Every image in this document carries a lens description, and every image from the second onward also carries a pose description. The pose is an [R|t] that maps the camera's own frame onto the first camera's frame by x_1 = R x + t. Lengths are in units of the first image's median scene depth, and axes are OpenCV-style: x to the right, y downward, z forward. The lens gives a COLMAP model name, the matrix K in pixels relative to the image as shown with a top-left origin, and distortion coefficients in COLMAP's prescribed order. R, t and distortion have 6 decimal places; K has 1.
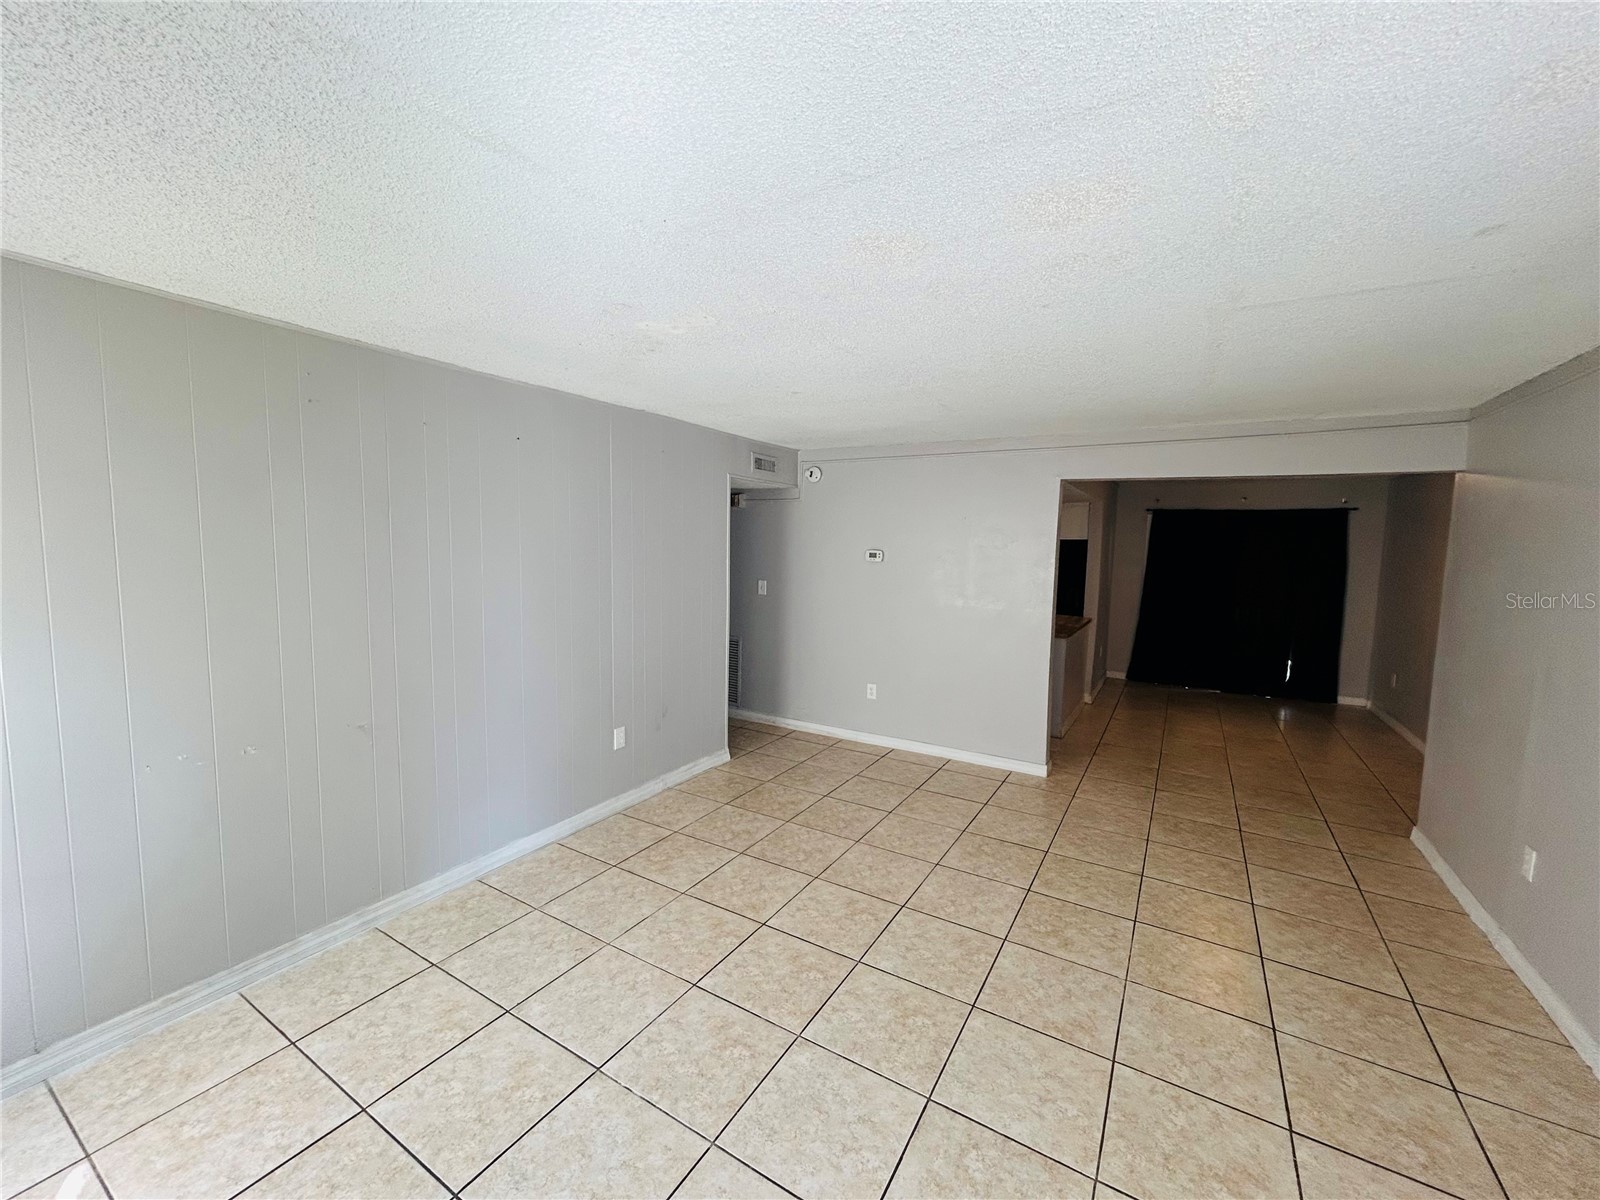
lens RADIAL K [[633.2, 0, 800.0], [0, 633.2, 600.0], [0, 0, 1]] dist [0.001602, 0.000322]
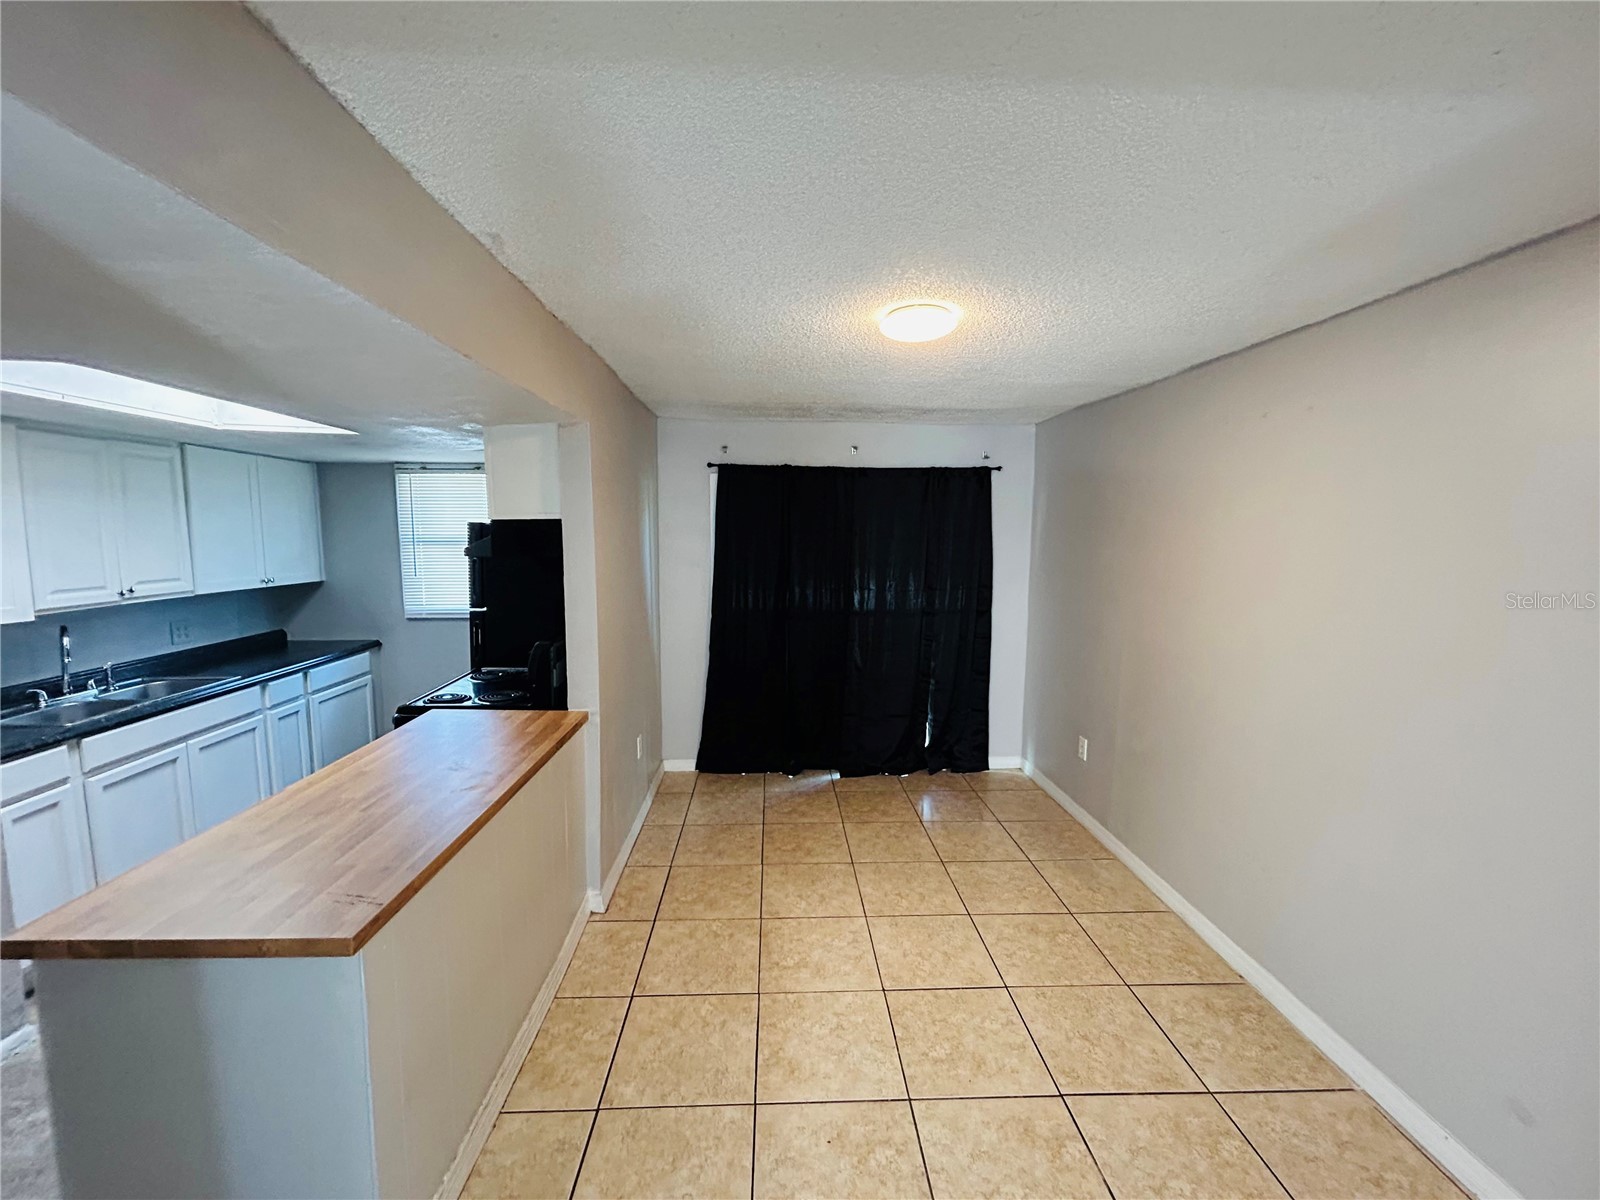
lens RADIAL K [[633.2, 0, 800.0], [0, 633.2, 600.0], [0, 0, 1]] dist [0.001602, 0.000322]
pose [[0.840182, -0.078094, 0.536652, 0.351162], [0.063813, 0.996939, 0.045170, -0.052410], [-0.538536, -0.003706, 0.842594, 0.561615]]
